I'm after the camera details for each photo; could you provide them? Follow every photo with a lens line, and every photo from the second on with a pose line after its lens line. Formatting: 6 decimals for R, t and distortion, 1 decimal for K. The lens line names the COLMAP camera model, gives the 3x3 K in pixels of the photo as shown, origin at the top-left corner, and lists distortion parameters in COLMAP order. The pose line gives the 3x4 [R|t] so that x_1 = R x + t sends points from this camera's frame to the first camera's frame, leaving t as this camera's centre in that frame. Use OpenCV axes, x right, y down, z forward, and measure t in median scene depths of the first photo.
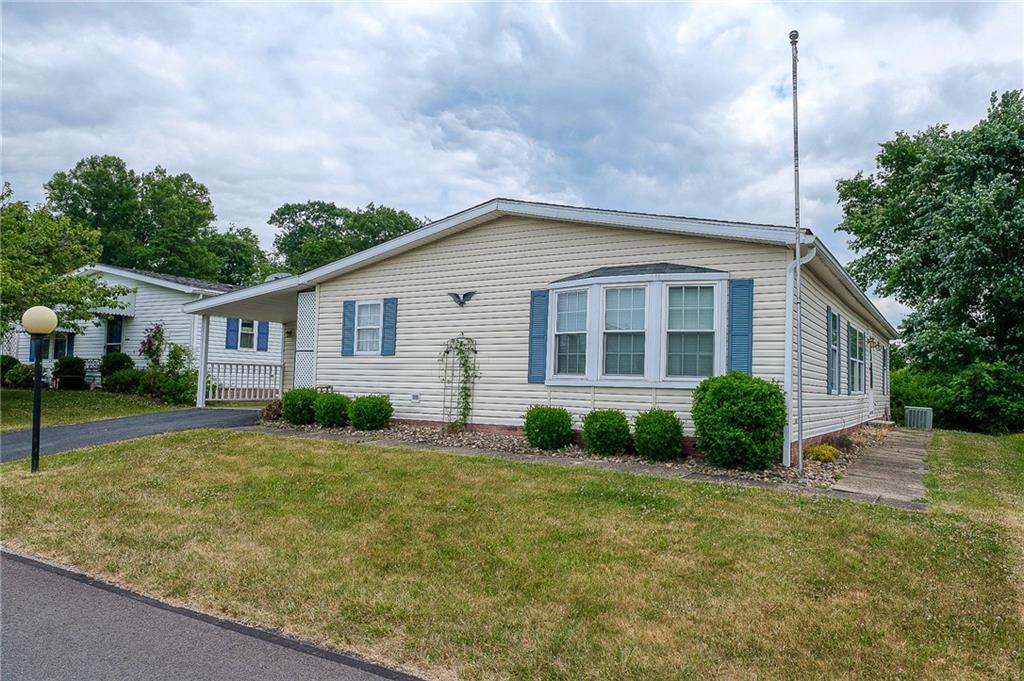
lens RADIAL K [[714.3, 0, 512.0], [0, 714.3, 340.5], [0, 0, 1]] dist [0.045446, -0.083068]
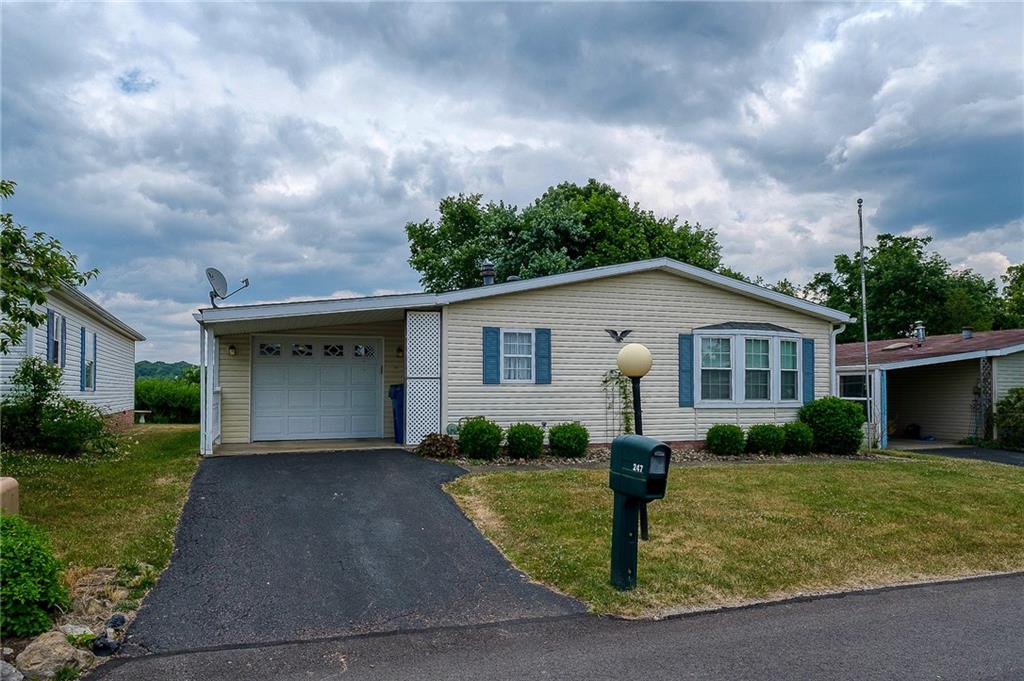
lens RADIAL K [[668.1, 0, 509.3], [0, 668.1, 373.4], [0, 0, 1]] dist [-0.002371, -0.001417]
pose [[0.615125, -0.002815, 0.788425, -0.924917], [-0.034294, 0.998952, 0.030323, -0.021301], [-0.787684, -0.045691, 0.614383, 0.428588]]
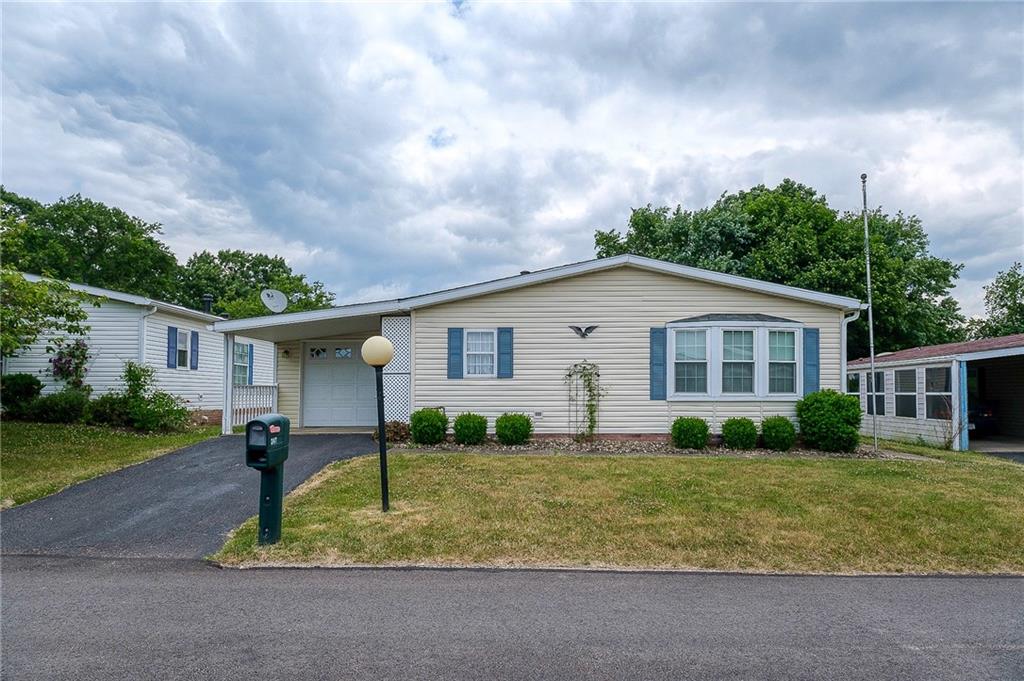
lens RADIAL K [[628.7, 0, 558.5], [0, 628.7, 369.4], [0, 0, 1]] dist [0.004359, -0.003241]
pose [[0.842704, -0.004663, 0.538358, -0.610972], [-0.011486, 0.999579, 0.026638, -0.019700], [-0.538255, -0.028632, 0.842295, 0.113677]]
